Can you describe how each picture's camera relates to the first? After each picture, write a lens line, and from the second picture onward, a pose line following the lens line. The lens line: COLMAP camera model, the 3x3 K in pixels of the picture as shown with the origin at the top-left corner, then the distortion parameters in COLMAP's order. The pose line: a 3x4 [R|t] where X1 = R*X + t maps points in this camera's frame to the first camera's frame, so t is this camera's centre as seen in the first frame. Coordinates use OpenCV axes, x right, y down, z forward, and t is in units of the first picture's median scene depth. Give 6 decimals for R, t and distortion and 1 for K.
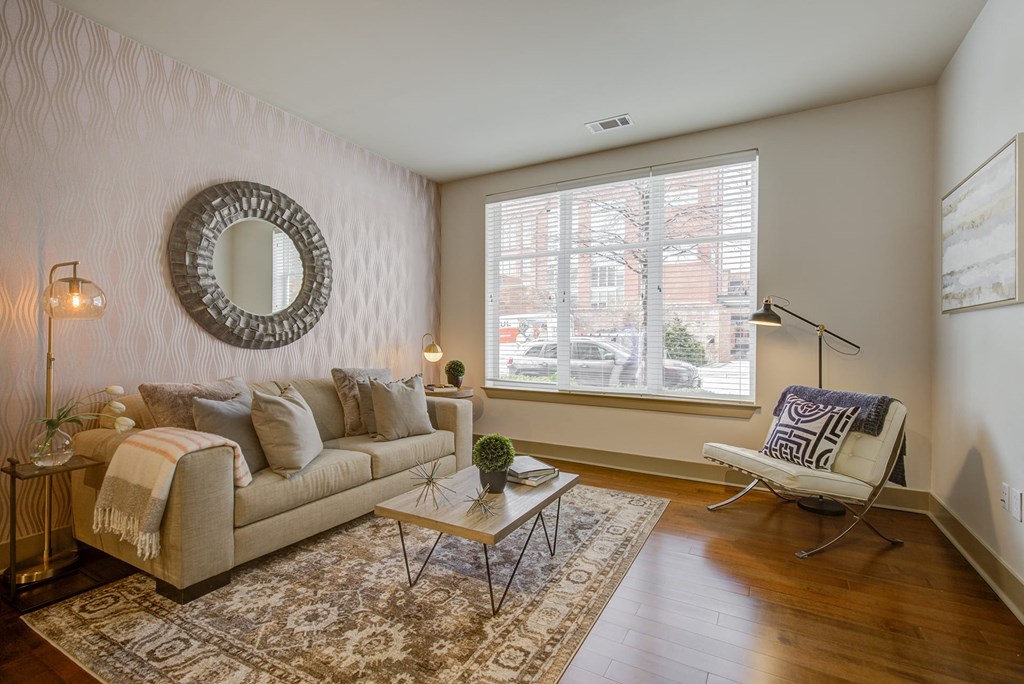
lens RADIAL K [[463.2, 0, 512.0], [0, 463.2, 342.0], [0, 0, 1]] dist [0.000739, -0.000085]
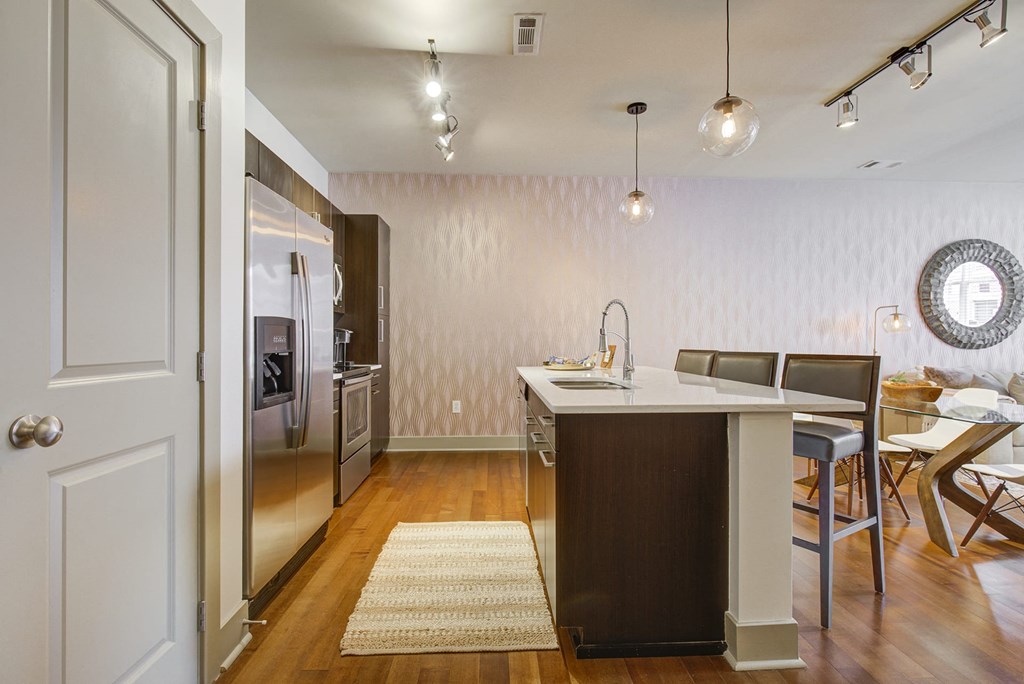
lens RADIAL K [[463.2, 0, 512.0], [0, 463.2, 342.0], [0, 0, 1]] dist [0.000739, -0.000085]
pose [[0.526988, -0.004721, -0.849859, -0.056036], [-0.004963, 0.999950, -0.008632, 0.012457], [0.849858, 0.008767, 0.526939, -1.052285]]
